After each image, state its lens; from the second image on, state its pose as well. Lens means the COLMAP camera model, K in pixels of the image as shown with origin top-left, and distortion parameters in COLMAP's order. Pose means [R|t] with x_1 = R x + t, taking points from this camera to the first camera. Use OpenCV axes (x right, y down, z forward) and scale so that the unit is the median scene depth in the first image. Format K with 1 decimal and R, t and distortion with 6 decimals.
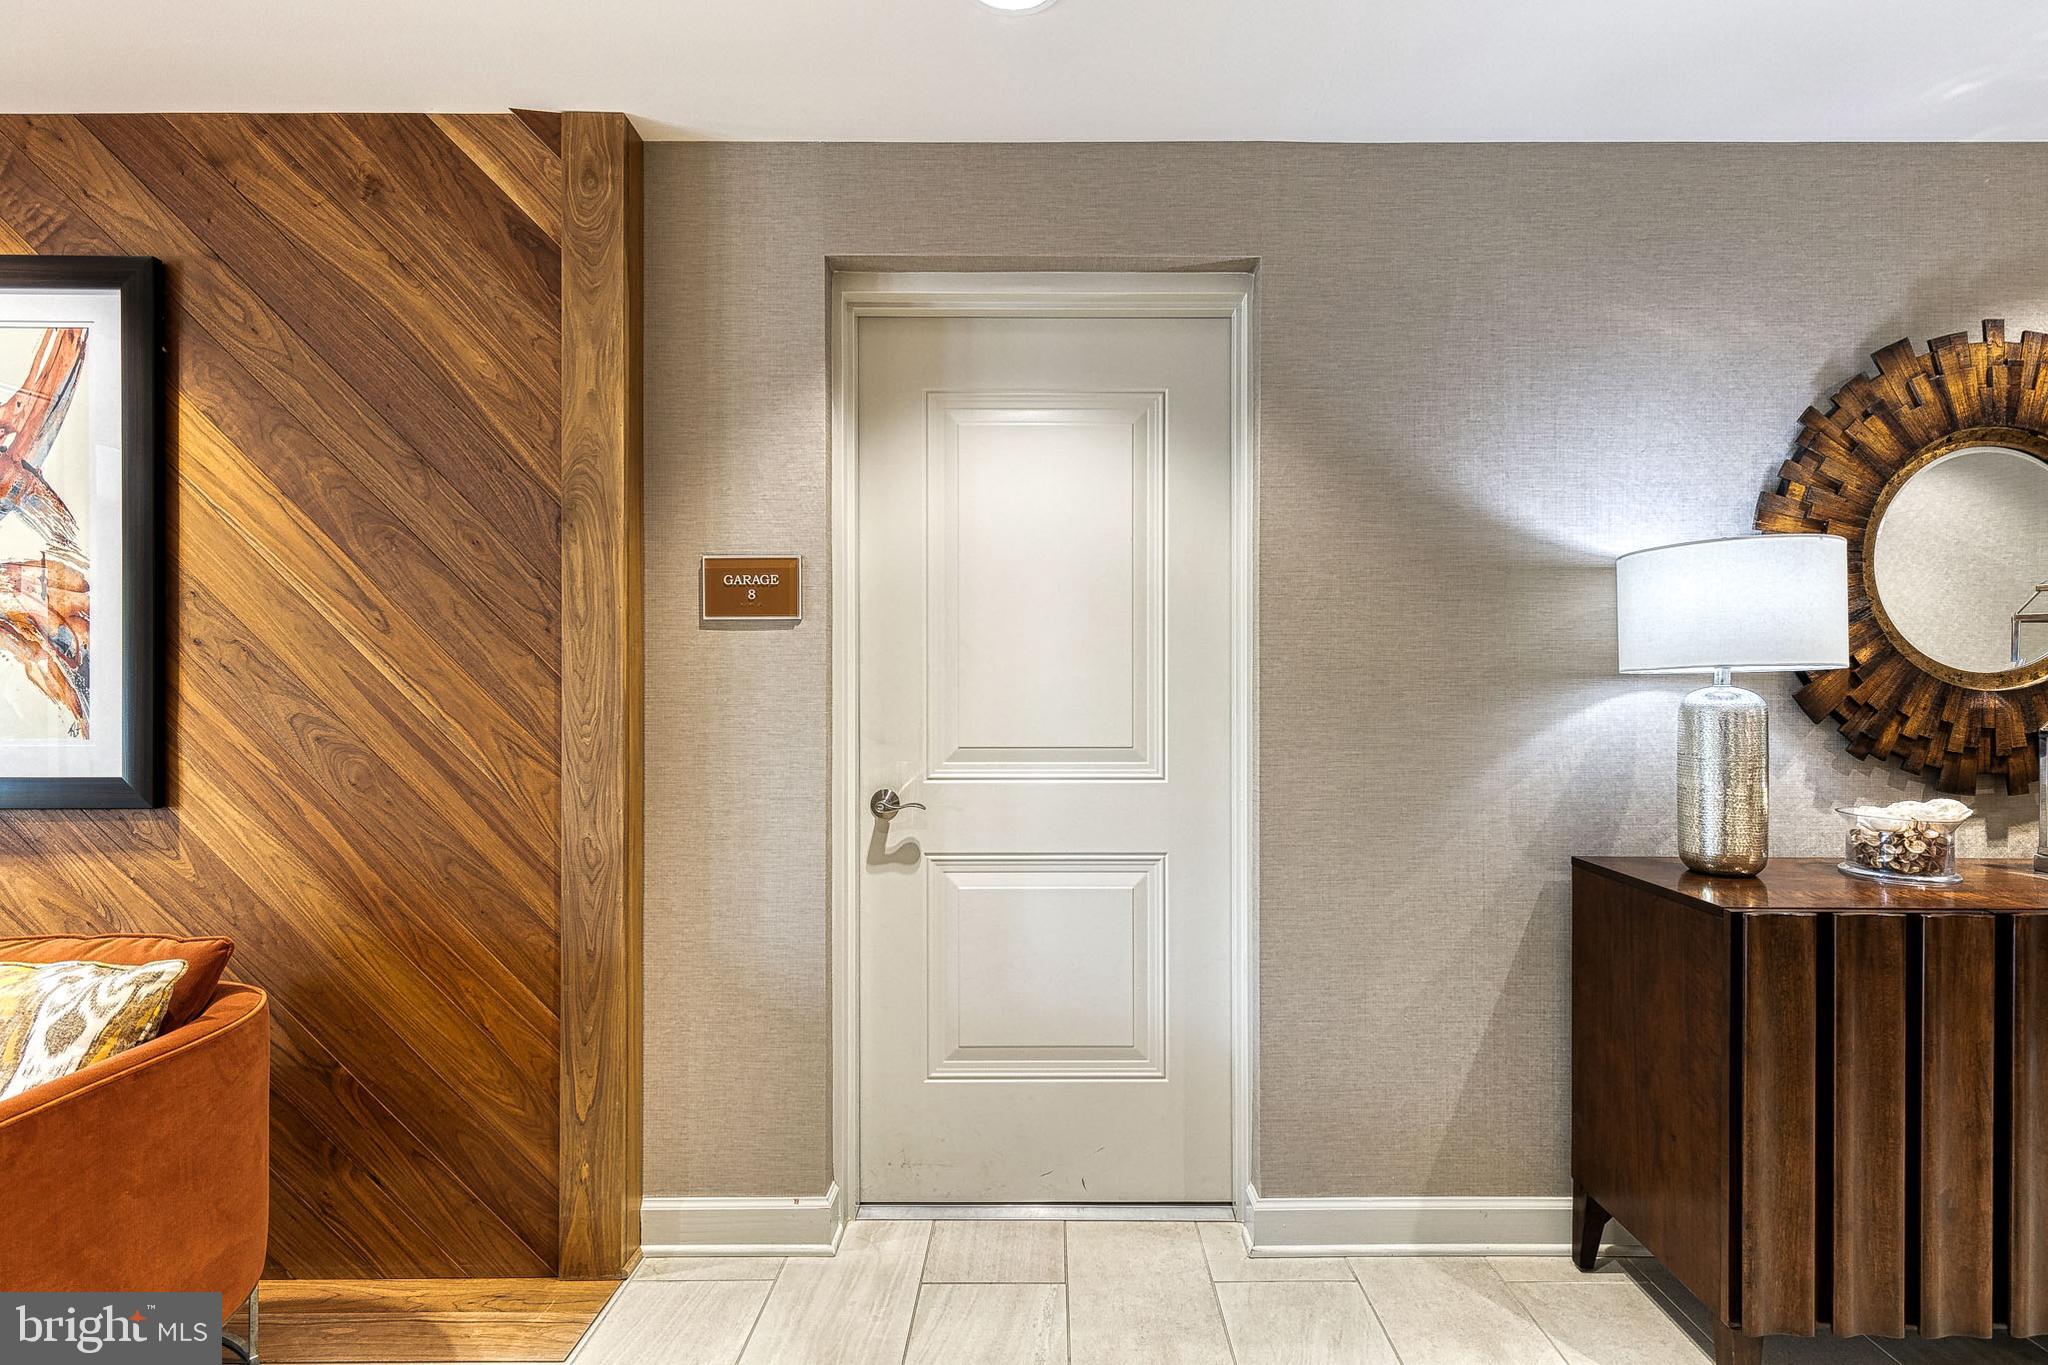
lens RADIAL K [[937.0, 0, 1050.7], [0, 937.0, 679.7], [0, 0, 1]] dist [0.005013, 0.000200]
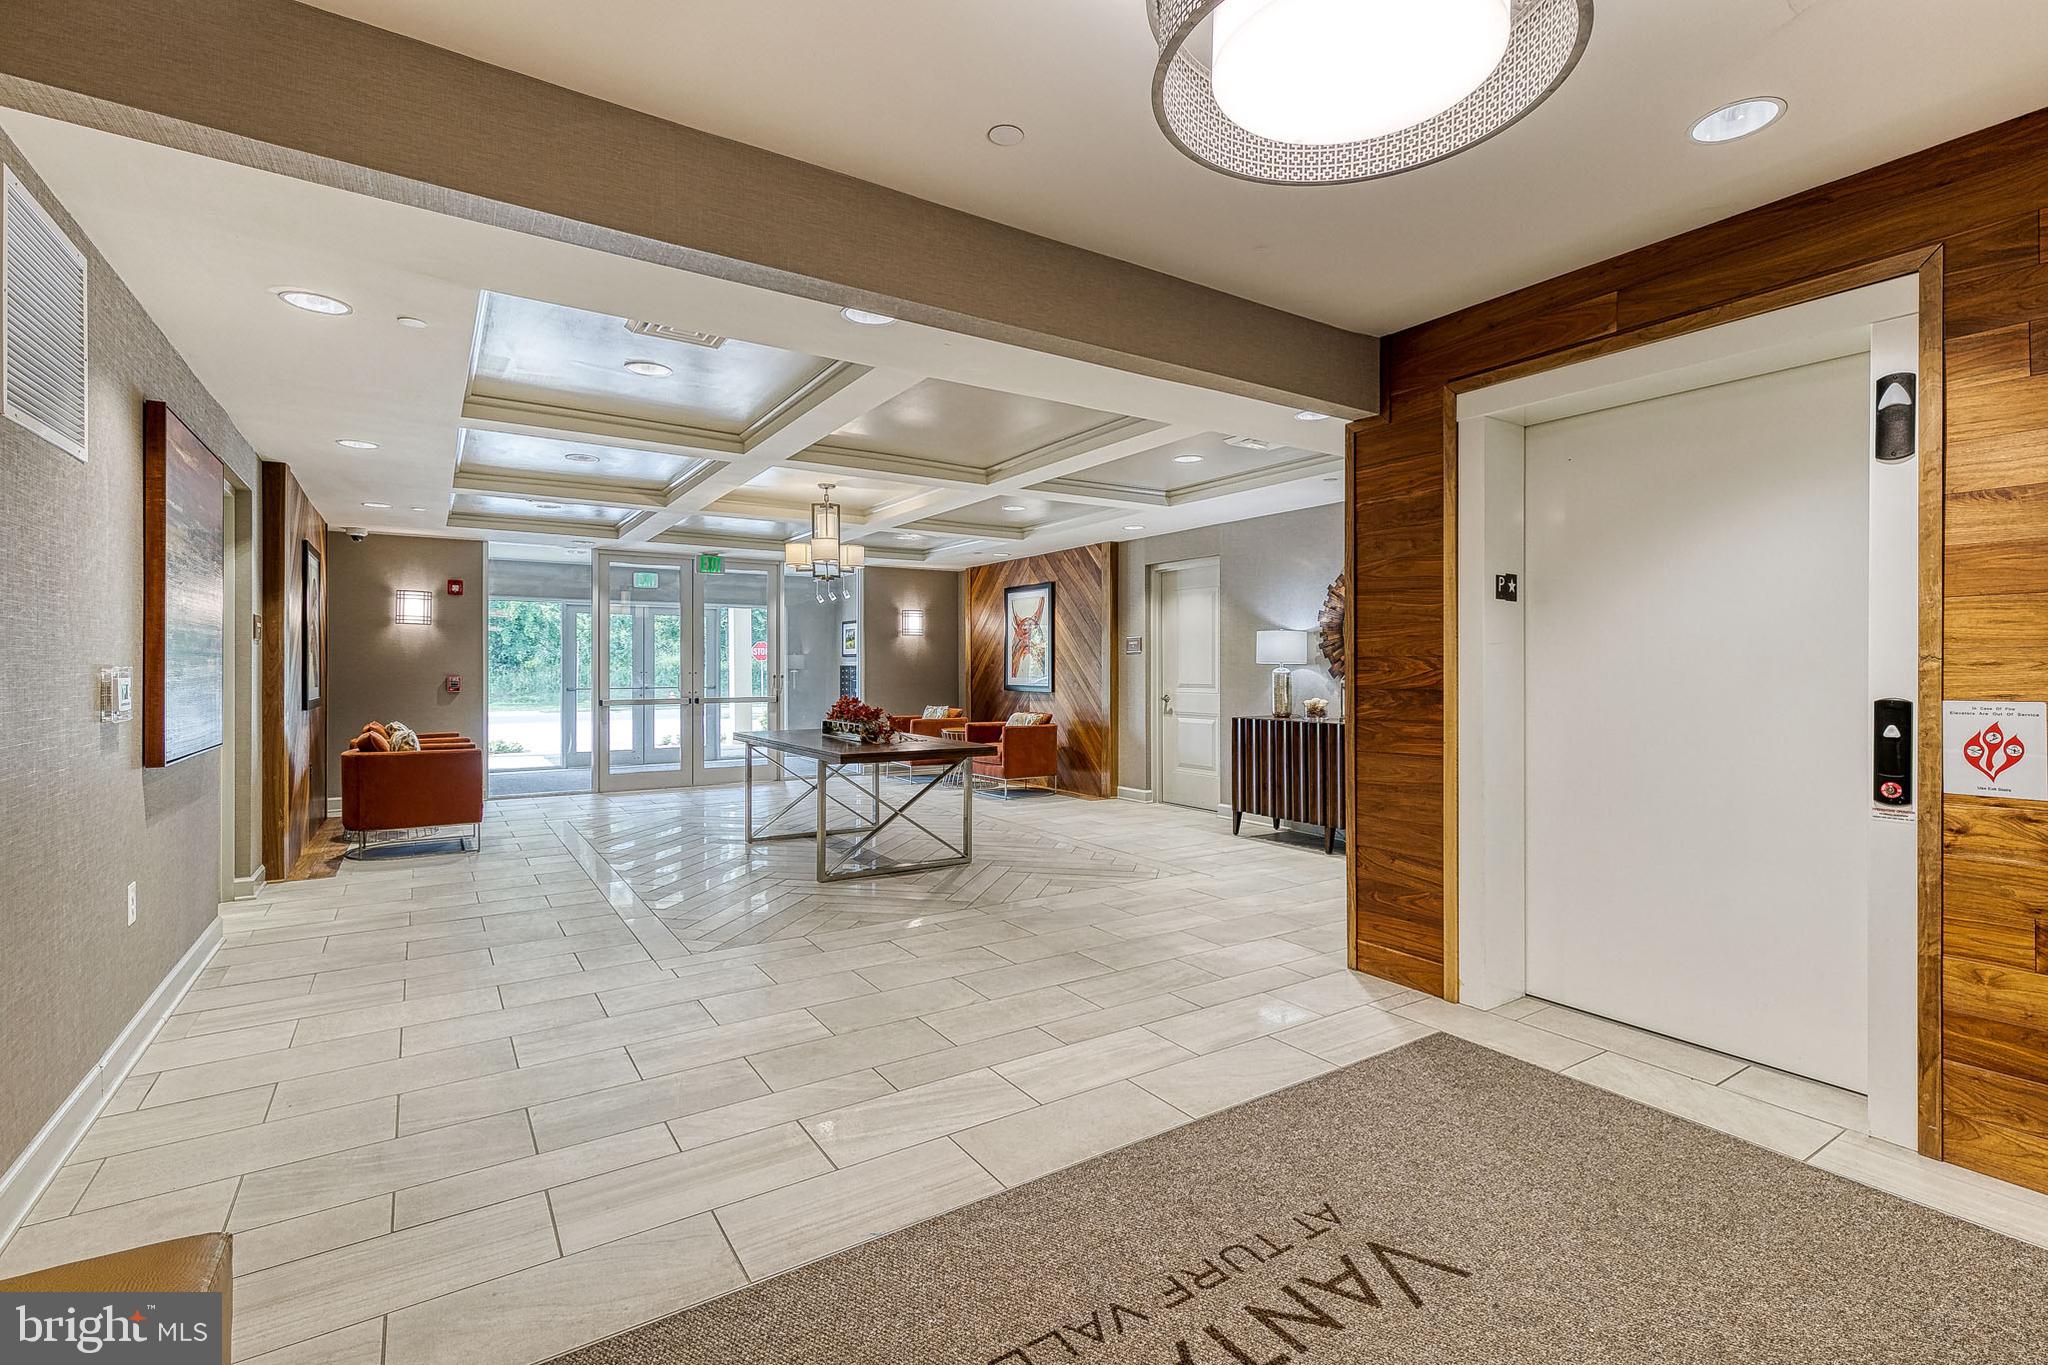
lens RADIAL K [[937.0, 0, 1050.7], [0, 937.0, 679.7], [0, 0, 1]] dist [0.005013, 0.000200]
pose [[0.560532, 0.013155, -0.828028, 3.112126], [0.004359, 0.999813, 0.018835, -0.023682], [0.828121, -0.014167, 0.560370, -1.762516]]
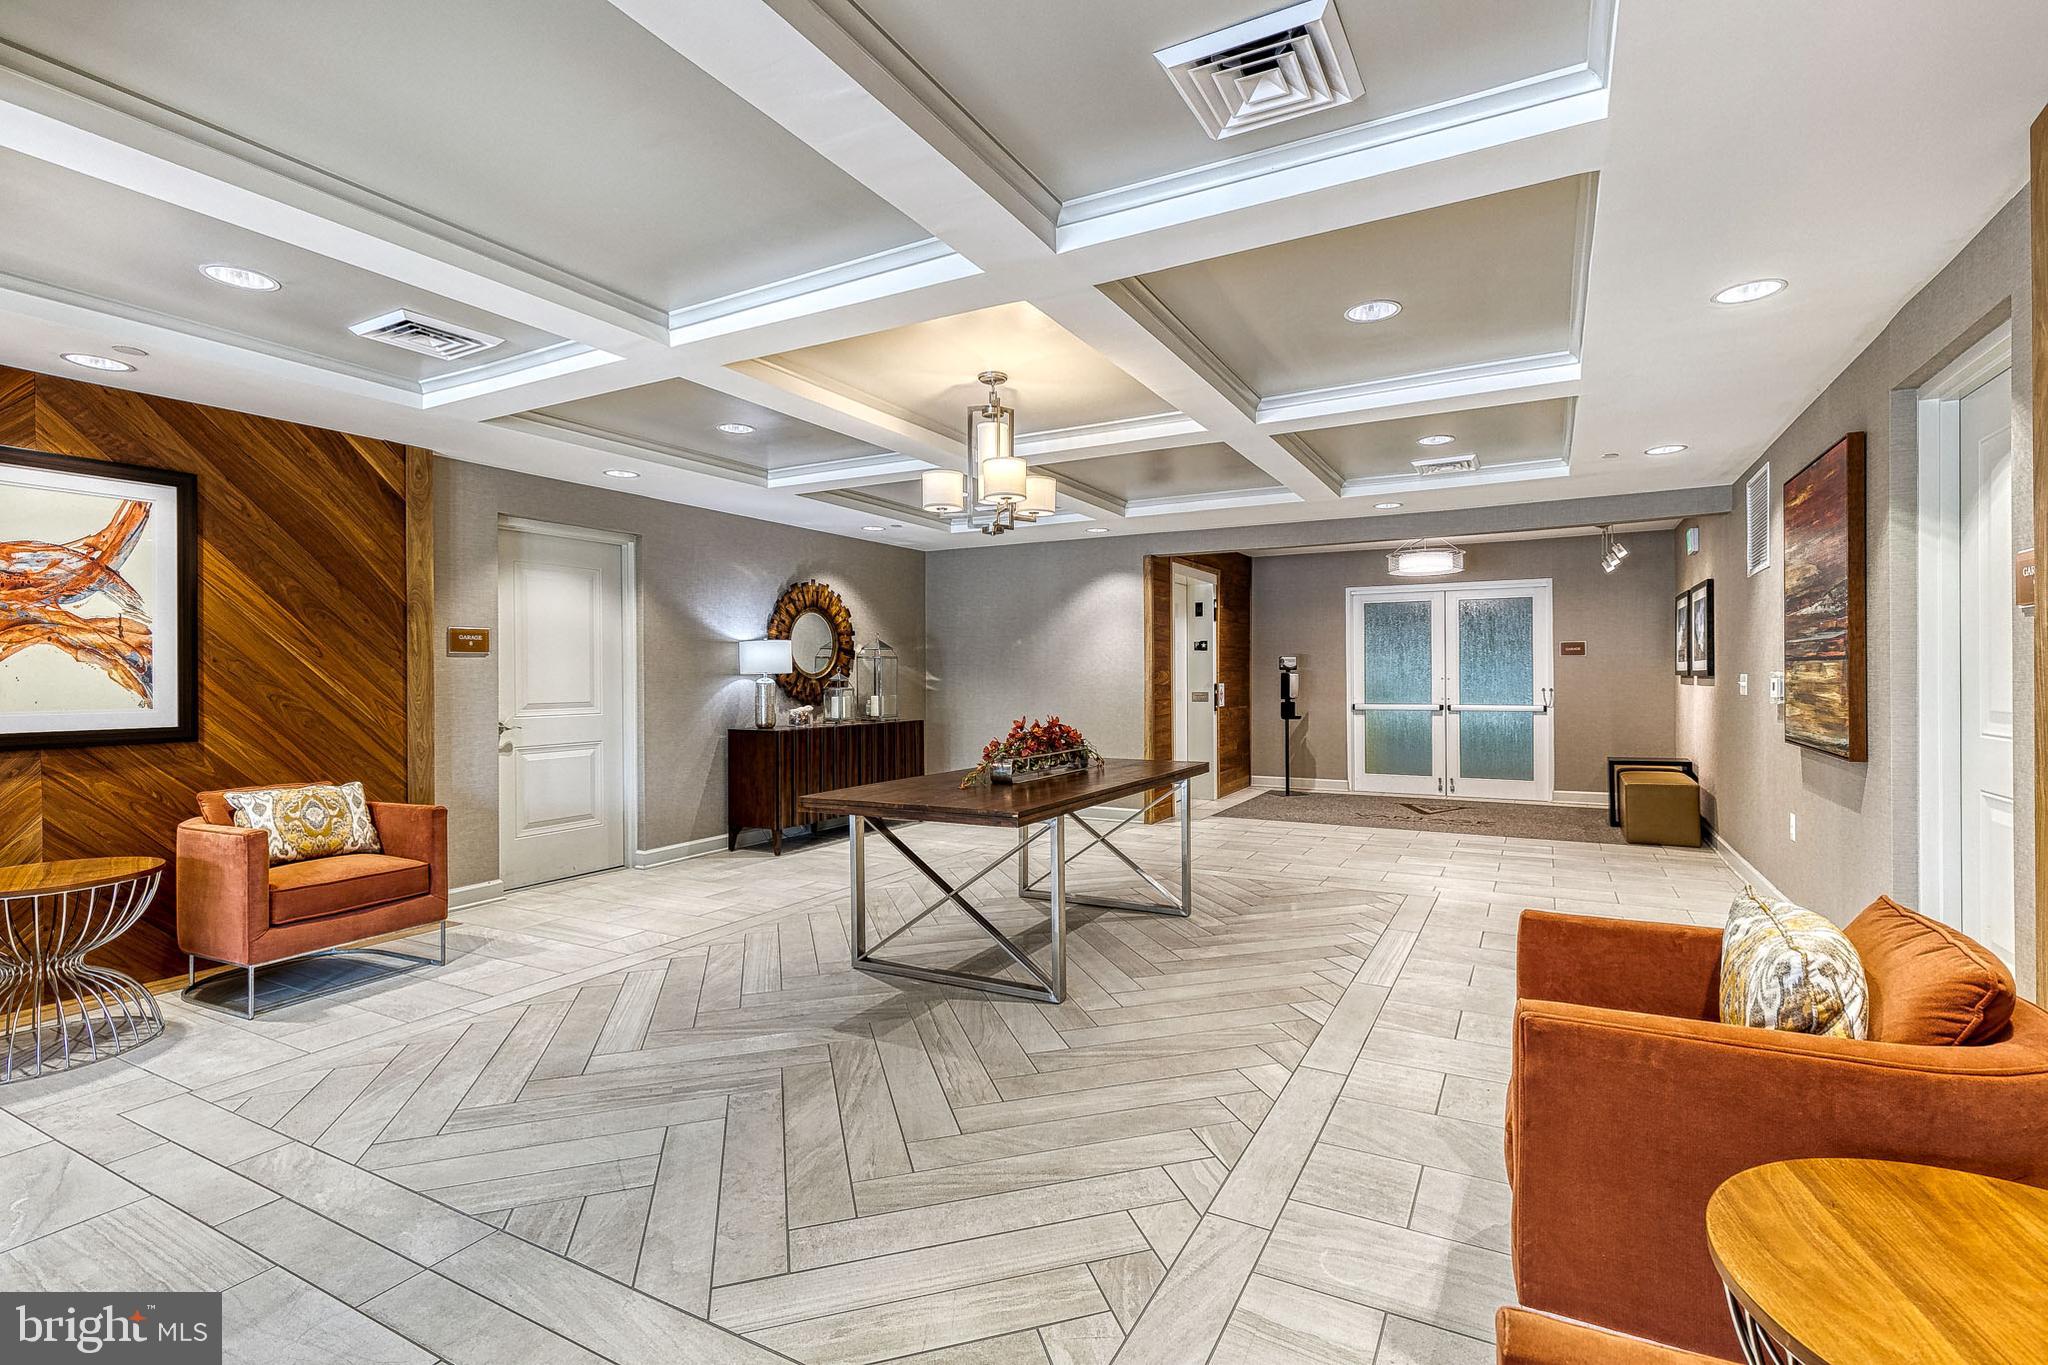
lens RADIAL K [[937.0, 0, 1050.7], [0, 937.0, 679.7], [0, 0, 1]] dist [0.005013, 0.000200]
pose [[0.470610, -0.007242, 0.882312, -1.873198], [0.008383, 0.999958, 0.003736, 0.010338], [-0.882302, 0.005638, 0.470650, -1.607279]]
